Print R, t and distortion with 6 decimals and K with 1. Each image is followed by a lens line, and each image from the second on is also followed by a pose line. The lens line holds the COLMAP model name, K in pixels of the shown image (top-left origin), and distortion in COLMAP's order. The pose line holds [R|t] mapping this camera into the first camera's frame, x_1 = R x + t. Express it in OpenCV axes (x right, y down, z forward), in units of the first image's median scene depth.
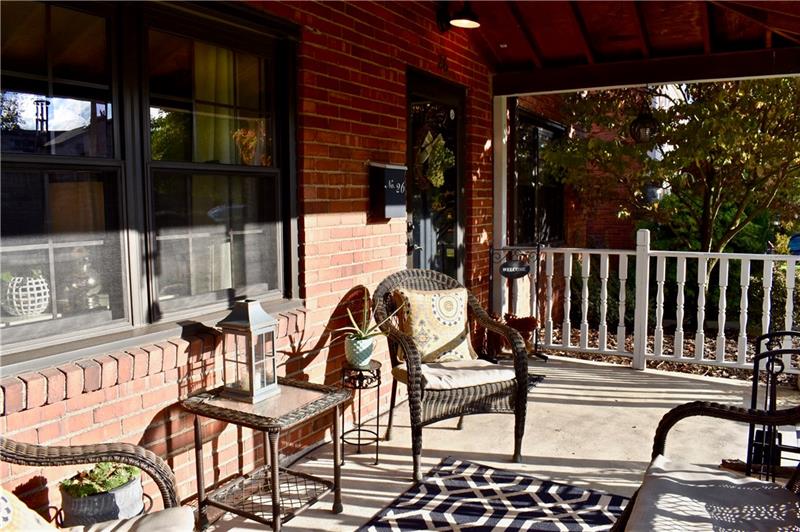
lens RADIAL K [[628.8, 0, 400.1], [0, 628.8, 265.0], [0, 0, 1]] dist [-0.098622, 0.013033]
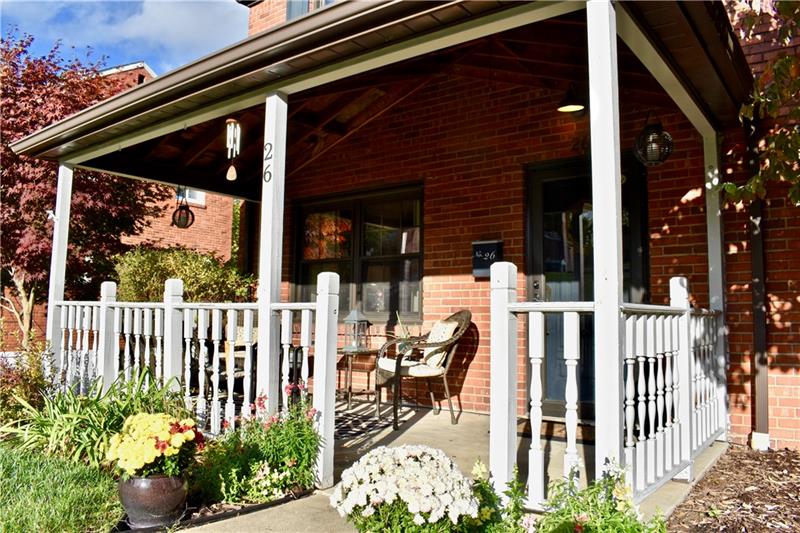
lens RADIAL K [[628.8, 0, 401.9], [0, 628.8, 263.2], [0, 0, 1]] dist [-0.098622, 0.013033]
pose [[-0.110507, -0.069523, -0.991441, 1.554976], [-0.102672, 0.993012, -0.058189, -0.002243], [0.988558, 0.095363, -0.116873, 1.036222]]
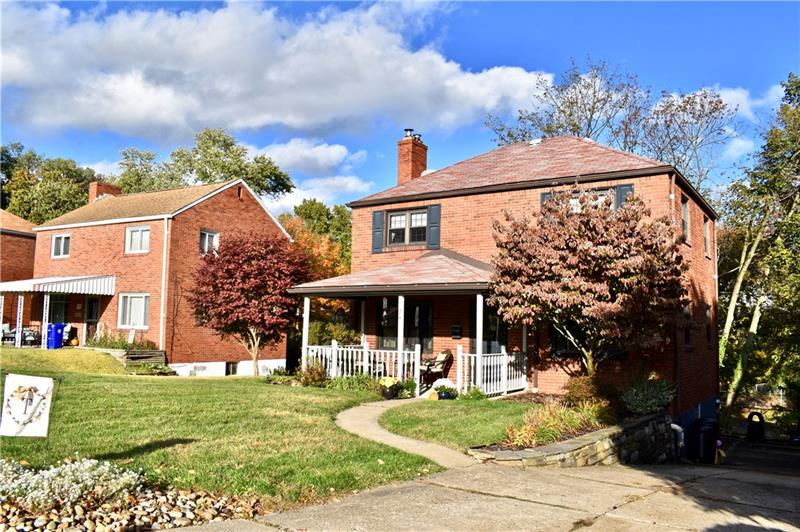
lens RADIAL K [[628.8, 0, 399.2], [0, 628.8, 264.2], [0, 0, 1]] dist [-0.098622, 0.013033]
pose [[-0.065168, -0.087329, -0.994046, 4.766027], [-0.111204, 0.990594, -0.079735, -0.216070], [0.991659, 0.105346, -0.074266, 0.930849]]
